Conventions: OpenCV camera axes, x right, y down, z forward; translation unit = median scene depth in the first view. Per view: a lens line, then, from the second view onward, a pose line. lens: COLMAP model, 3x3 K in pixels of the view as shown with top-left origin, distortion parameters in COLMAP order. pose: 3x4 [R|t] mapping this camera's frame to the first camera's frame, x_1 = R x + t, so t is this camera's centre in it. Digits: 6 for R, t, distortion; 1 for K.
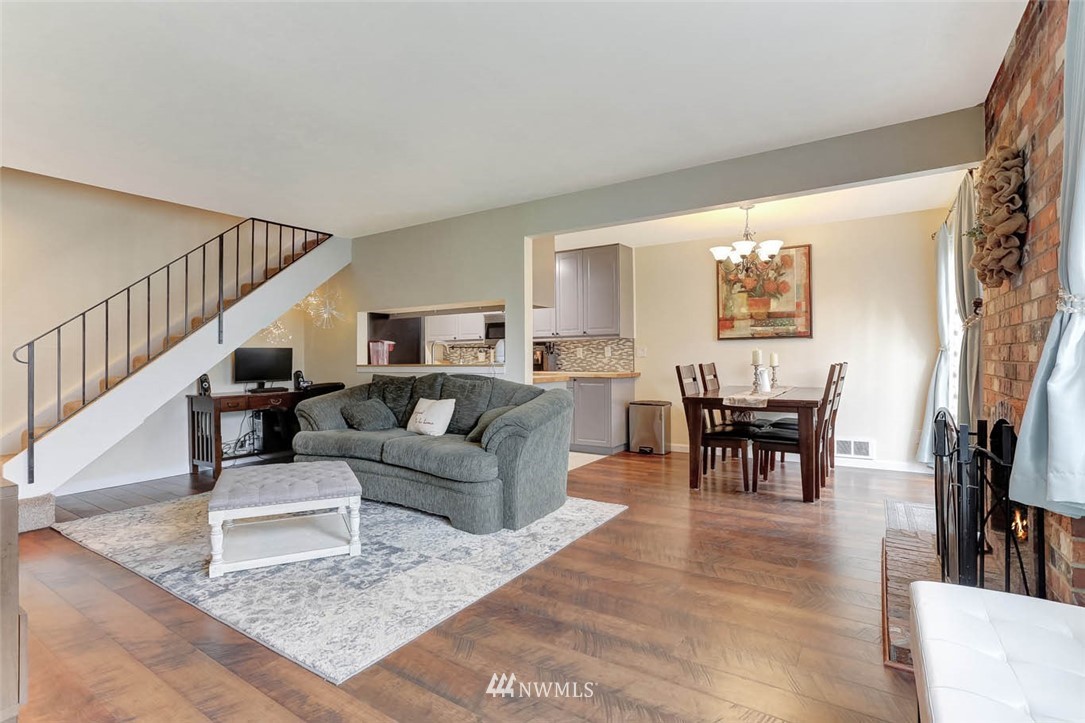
lens RADIAL K [[528.6, 0, 538.5], [0, 528.6, 354.8], [0, 0, 1]] dist [-0.066636, 0.024246]
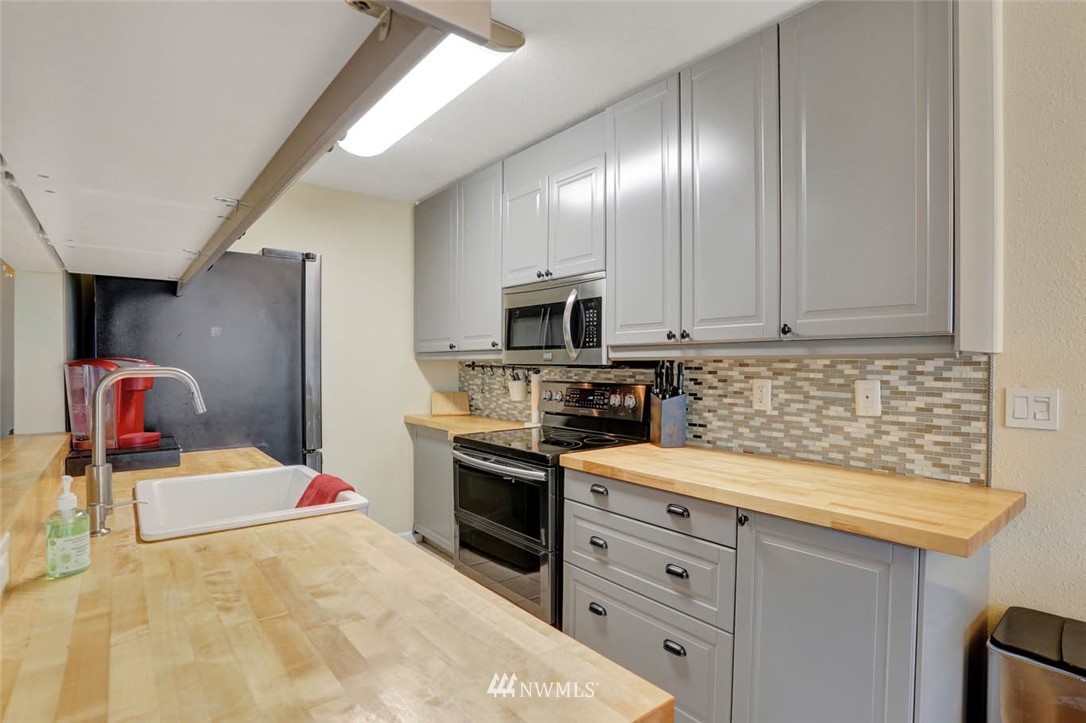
lens RADIAL K [[529.1, 0, 545.8], [0, 529.1, 362.6], [0, 0, 1]] dist [-0.066636, 0.024246]
pose [[0.956125, 0.009556, -0.292802, 0.057961], [-0.007759, 0.999943, 0.007300, -0.030786], [0.292856, -0.004707, 0.956145, 0.833223]]
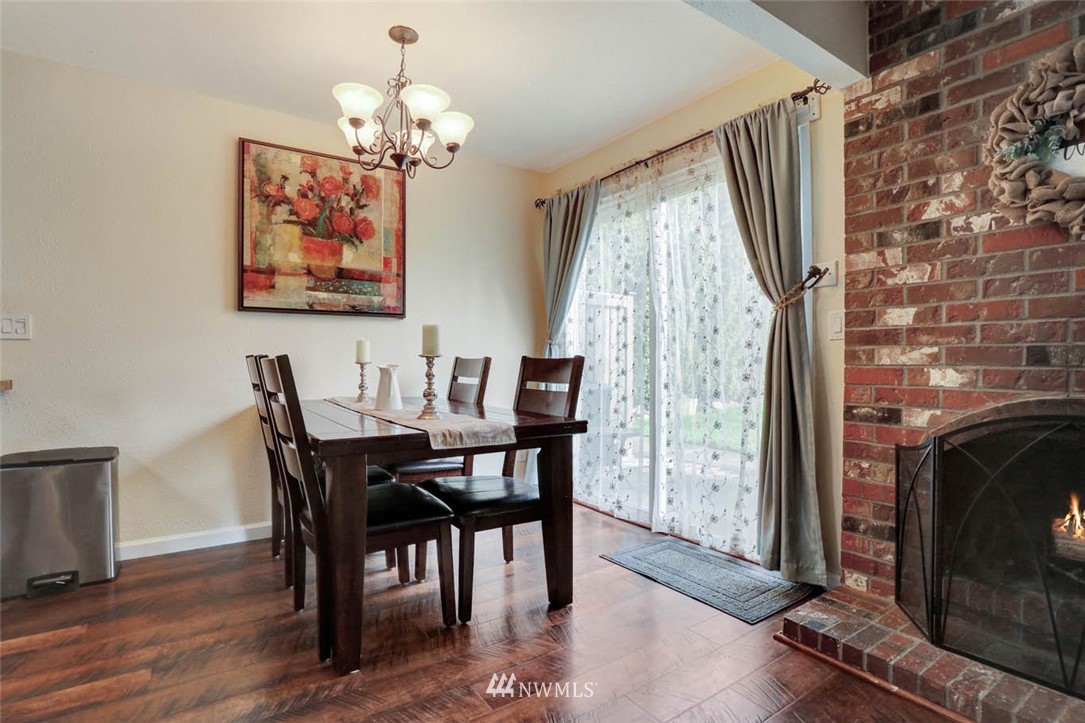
lens RADIAL K [[528.6, 0, 540.0], [0, 528.6, 370.9], [0, 0, 1]] dist [-0.066636, 0.024246]
pose [[0.384635, -0.007027, 0.923042, 0.001851], [-0.009191, 0.999892, 0.011442, 0.021731], [-0.923023, -0.012884, 0.384529, 0.590005]]
